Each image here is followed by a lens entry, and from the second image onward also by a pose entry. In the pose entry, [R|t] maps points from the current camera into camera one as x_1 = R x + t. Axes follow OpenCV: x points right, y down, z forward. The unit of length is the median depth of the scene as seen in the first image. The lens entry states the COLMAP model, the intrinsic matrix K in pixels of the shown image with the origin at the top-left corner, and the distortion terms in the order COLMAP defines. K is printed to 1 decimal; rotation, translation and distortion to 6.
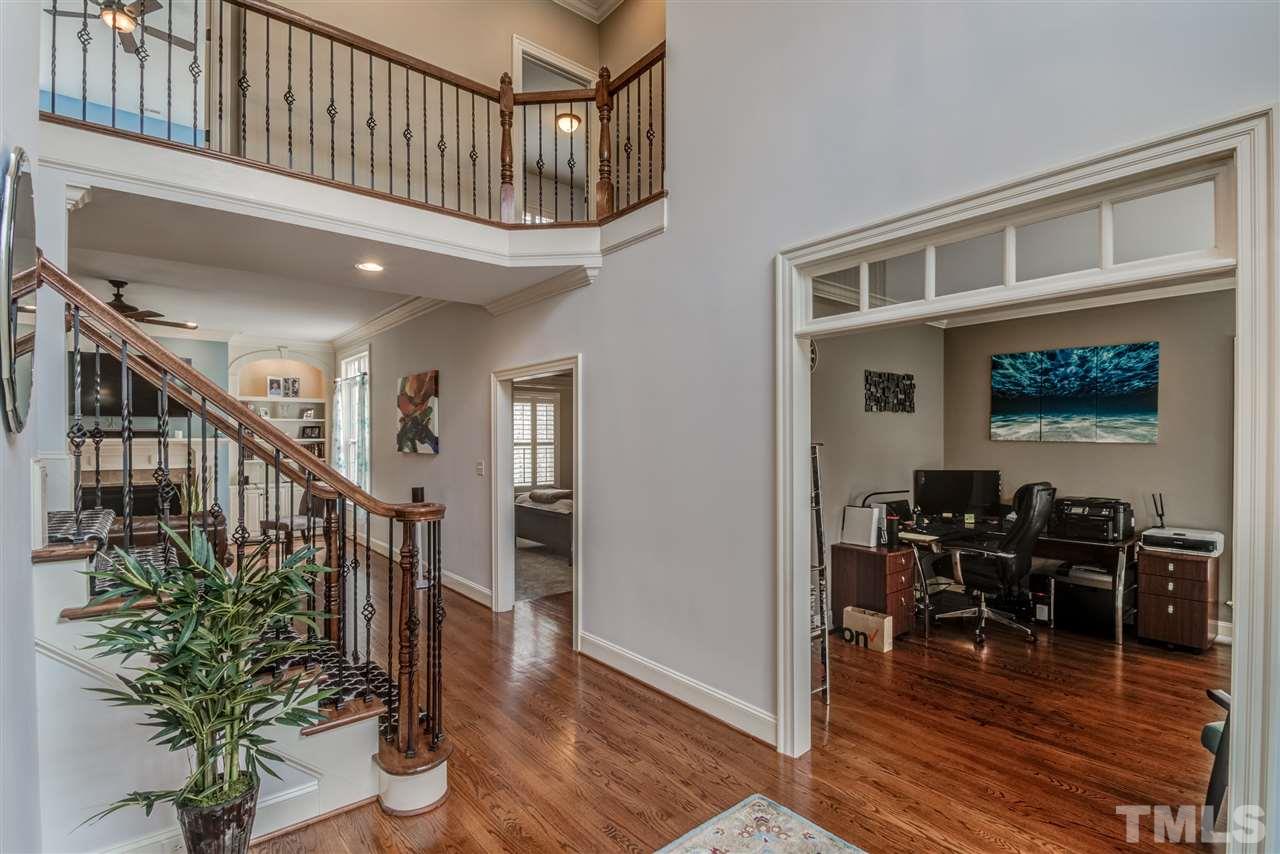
lens RADIAL K [[613.7, 0, 636.2], [0, 613.7, 434.9], [0, 0, 1]] dist [-0.004419, -0.002495]
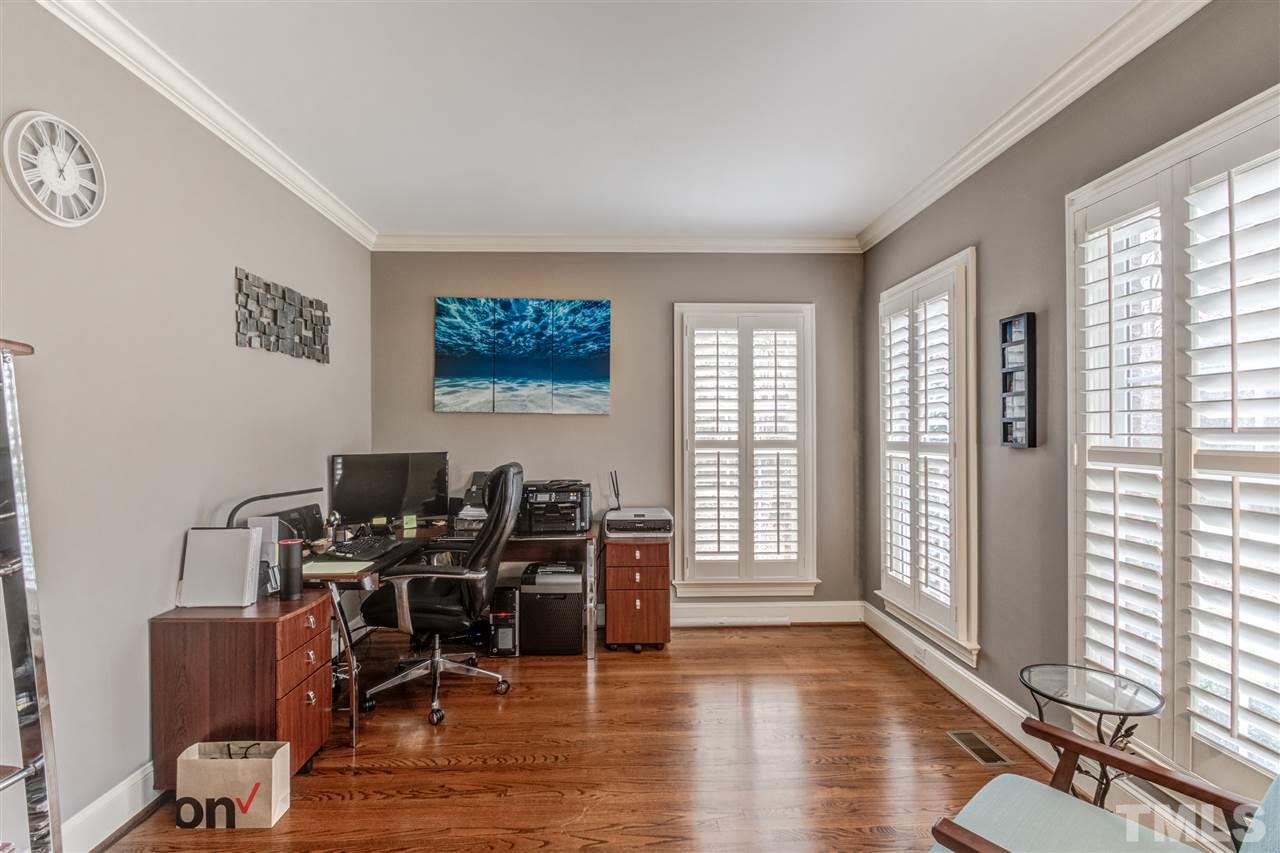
lens RADIAL K [[613.7, 0, 644.0], [0, 613.7, 430.8], [0, 0, 1]] dist [-0.004419, -0.002495]
pose [[0.611820, -0.000773, 0.790996, 0.175073], [0.000478, 1.000000, 0.000607, 0.036573], [-0.790997, 0.000007, 0.611821, 0.408227]]
